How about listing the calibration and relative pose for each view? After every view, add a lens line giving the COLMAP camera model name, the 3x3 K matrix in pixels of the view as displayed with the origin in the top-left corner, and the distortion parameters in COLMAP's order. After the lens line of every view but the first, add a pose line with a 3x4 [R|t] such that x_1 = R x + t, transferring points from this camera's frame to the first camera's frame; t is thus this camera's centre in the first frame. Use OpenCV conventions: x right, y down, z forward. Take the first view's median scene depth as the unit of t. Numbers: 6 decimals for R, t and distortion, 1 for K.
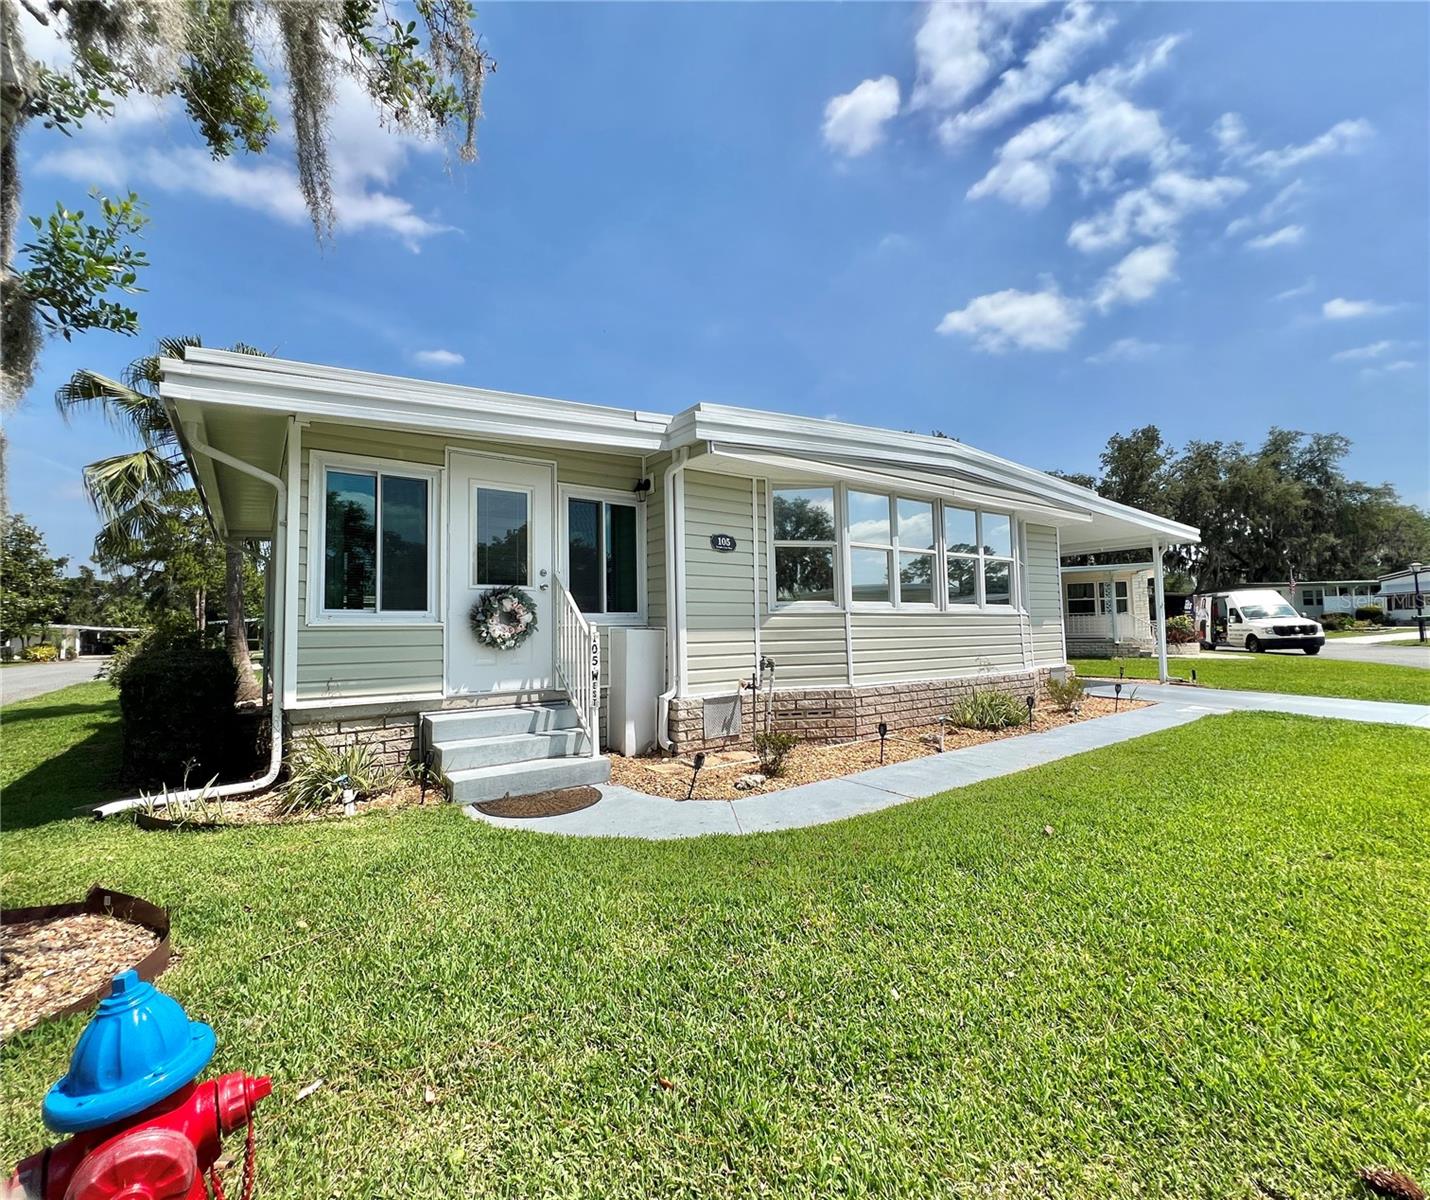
lens RADIAL K [[645.6, 0, 701.0], [0, 645.6, 594.9], [0, 0, 1]] dist [0.000222, -0.000193]
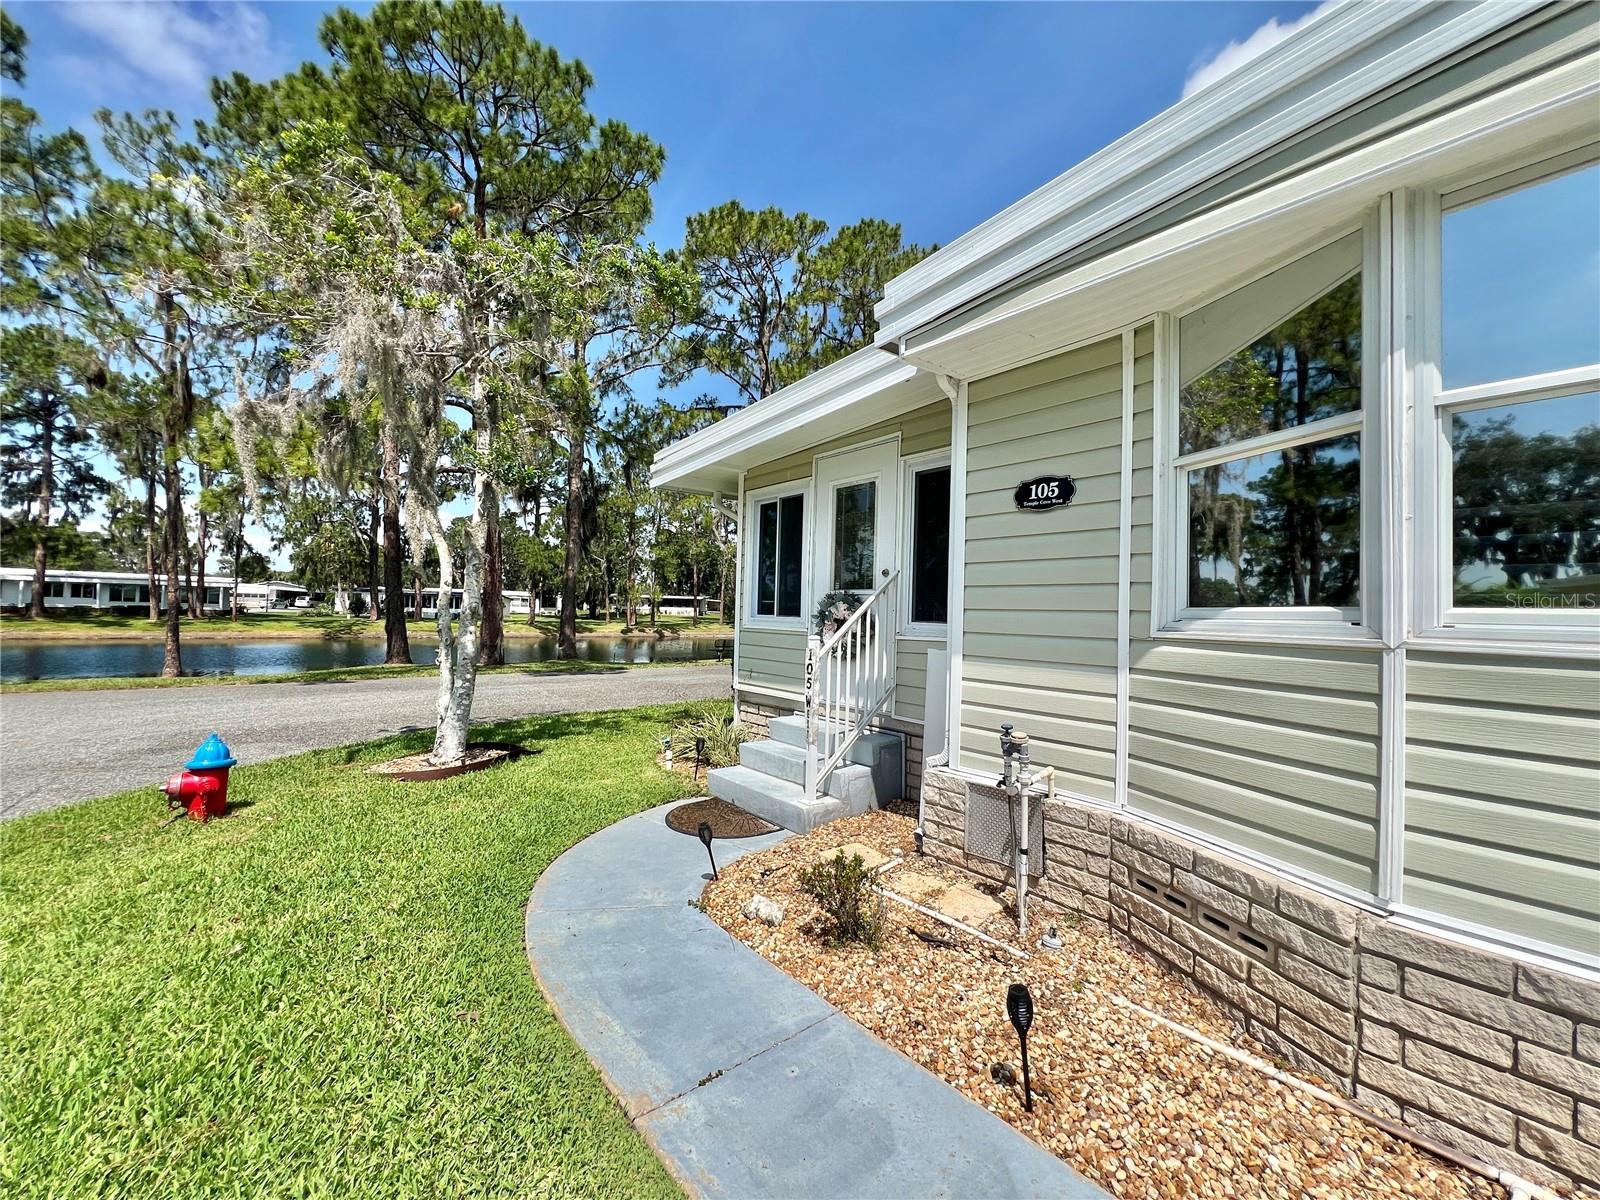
lens RADIAL K [[641.0, 0, 791.0], [0, 641.0, 600.5], [0, 0, 1]] dist [-0.000167, 0.000484]
pose [[0.069851, -0.002375, -0.997555, 0.550298], [0.027859, 0.999612, -0.000429, -0.001432], [0.997168, -0.027760, 0.069890, 0.798844]]
